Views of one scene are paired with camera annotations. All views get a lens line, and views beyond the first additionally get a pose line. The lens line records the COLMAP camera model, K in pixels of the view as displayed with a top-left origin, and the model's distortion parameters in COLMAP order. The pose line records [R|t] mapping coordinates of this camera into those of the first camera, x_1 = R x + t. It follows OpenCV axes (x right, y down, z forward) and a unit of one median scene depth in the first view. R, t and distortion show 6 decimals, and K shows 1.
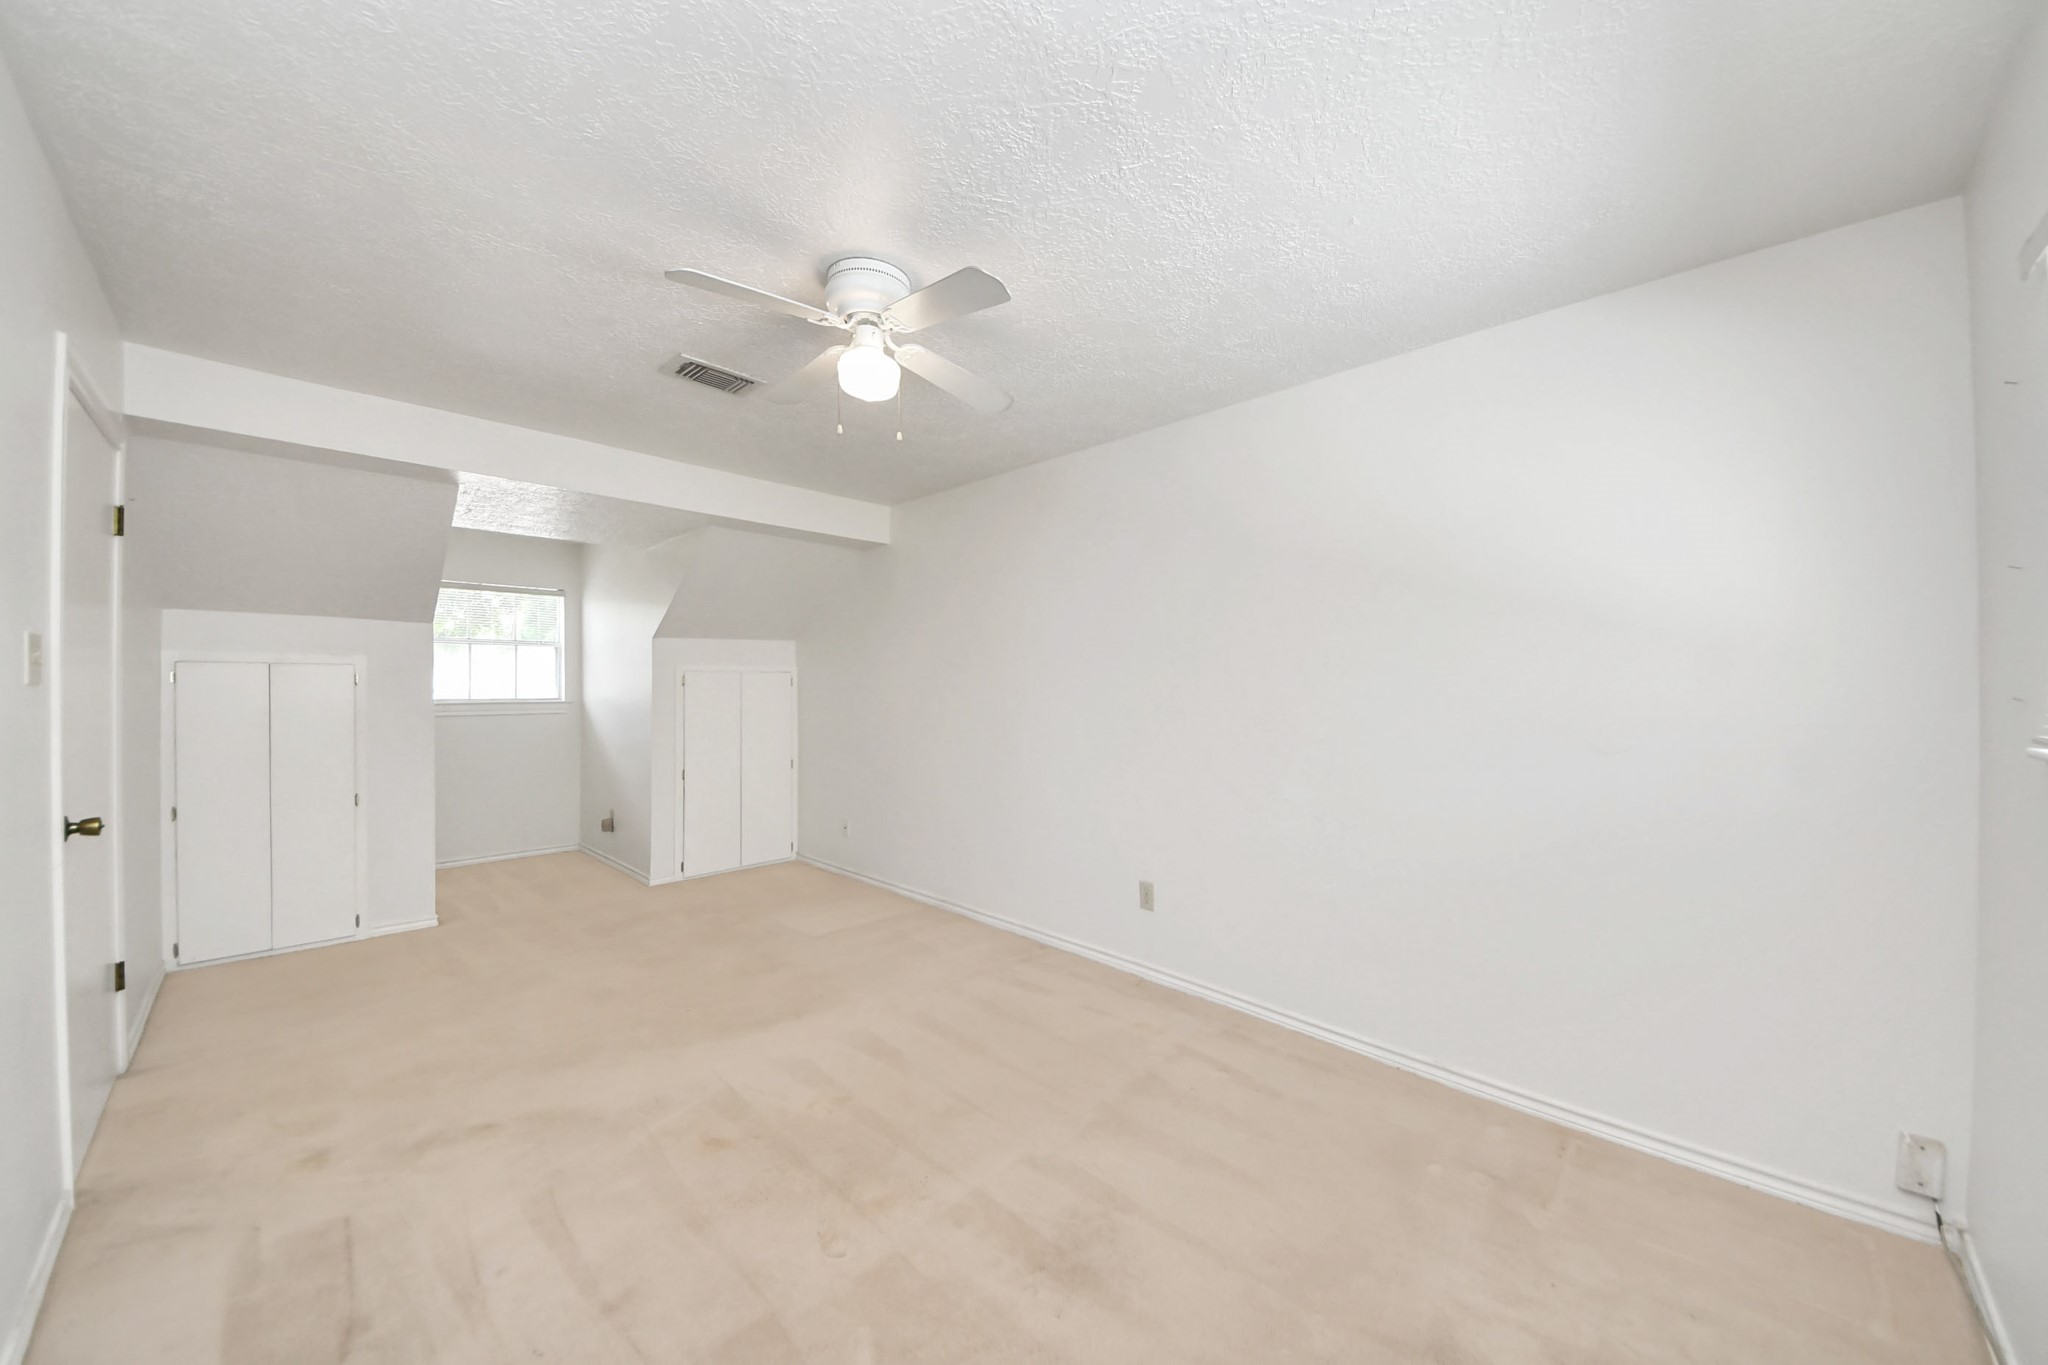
lens RADIAL K [[754.1, 0, 1007.0], [0, 754.1, 692.1], [0, 0, 1]] dist [0.040144, -0.029122]
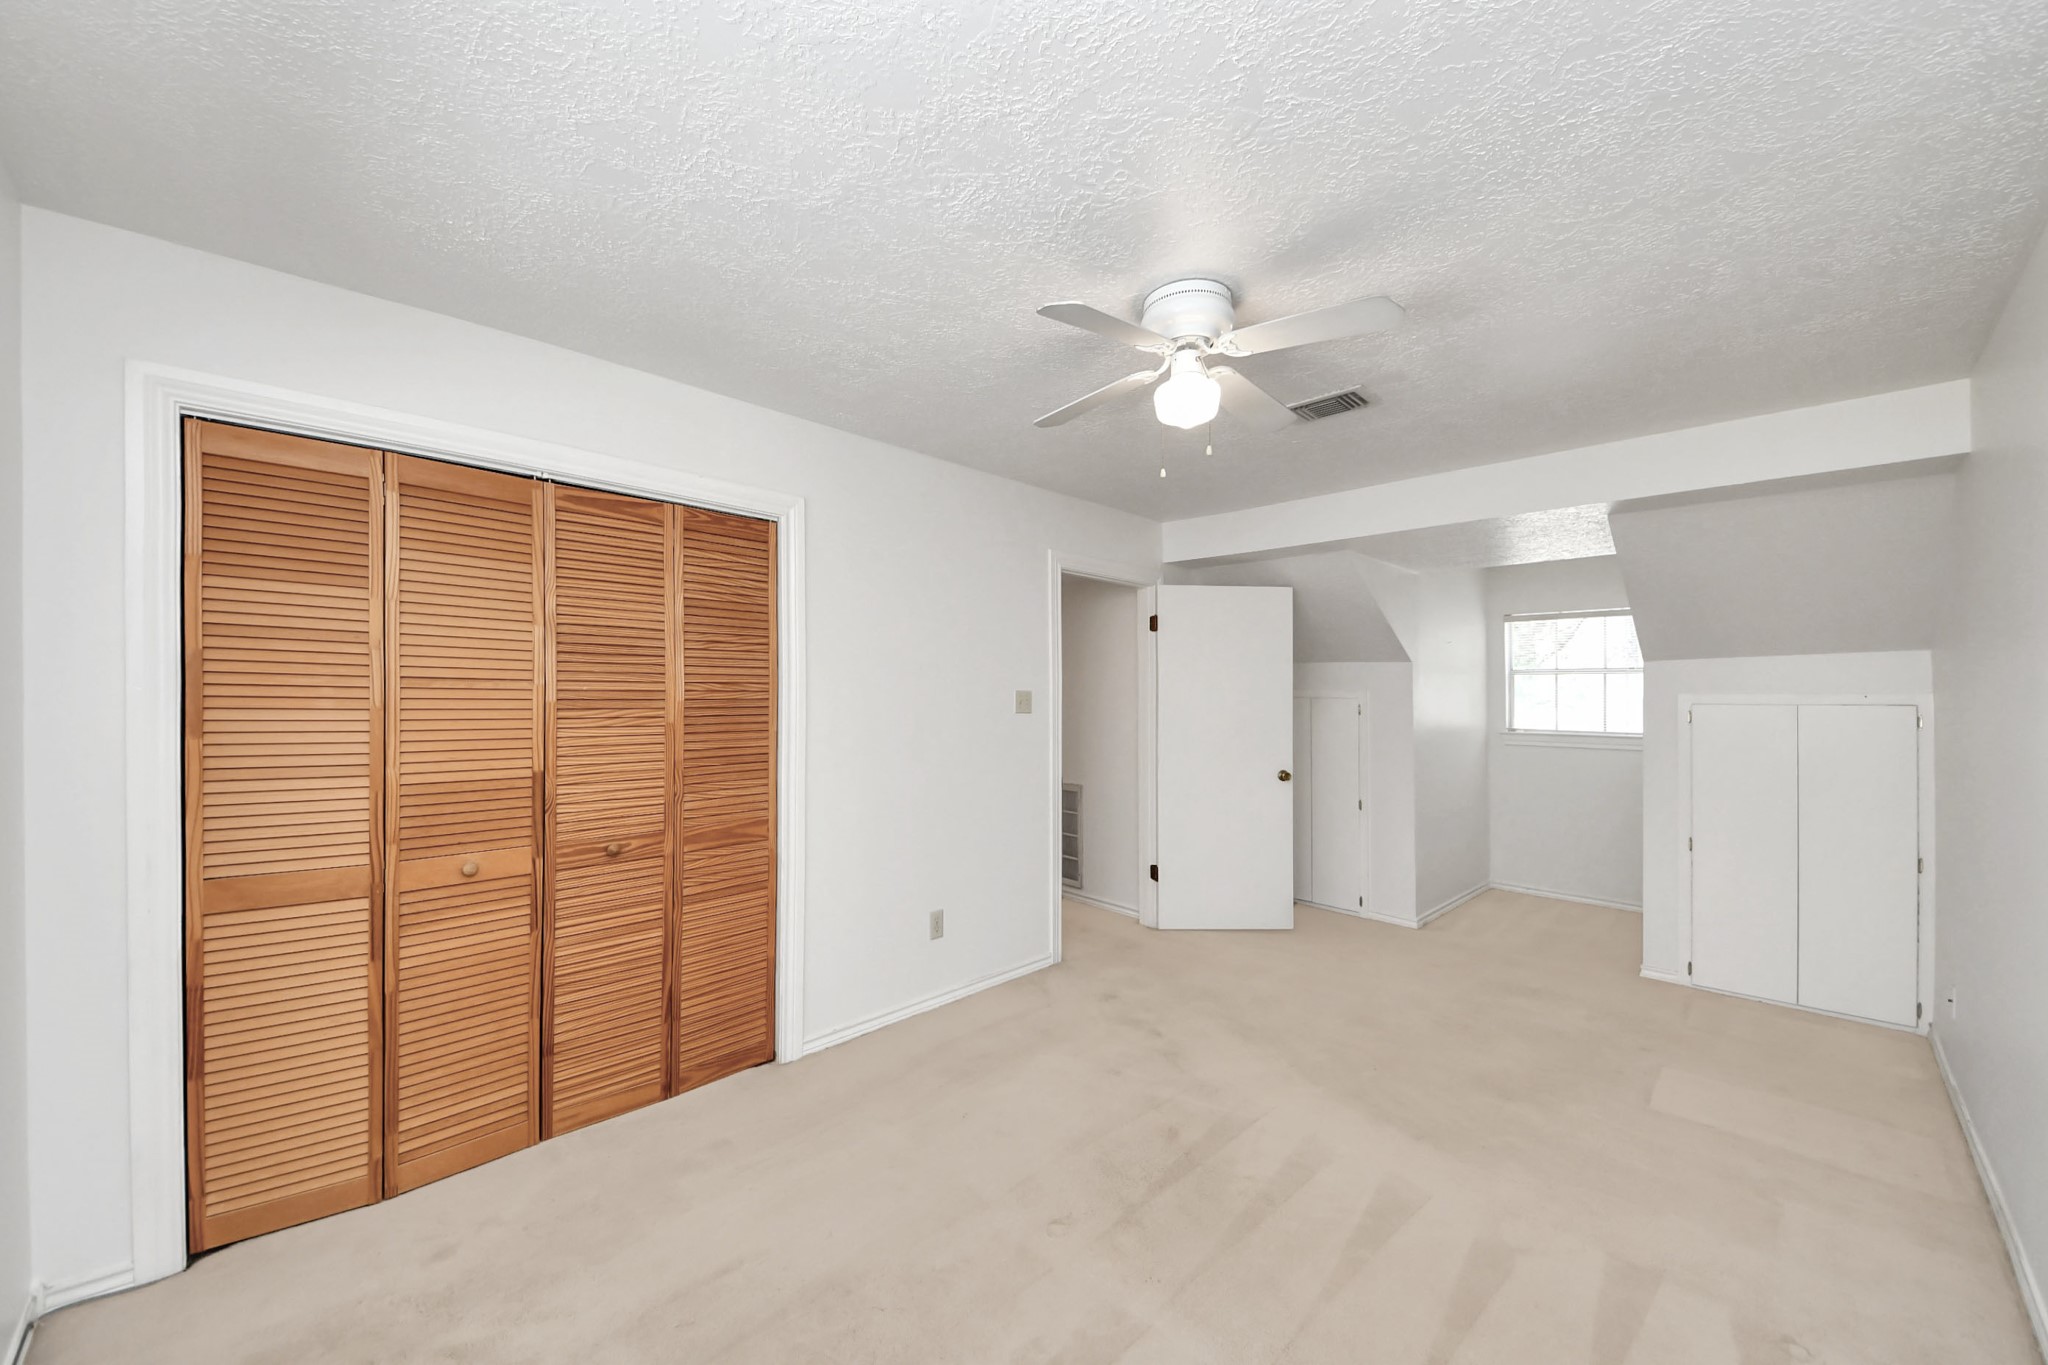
lens RADIAL K [[754.1, 0, 1007.0], [0, 754.1, 692.1], [0, 0, 1]] dist [0.040144, -0.029122]
pose [[-0.046196, -0.012009, -0.998860, 0.383434], [-0.019571, 0.999747, -0.011115, -0.018619], [0.998741, 0.019036, -0.046419, 0.407555]]
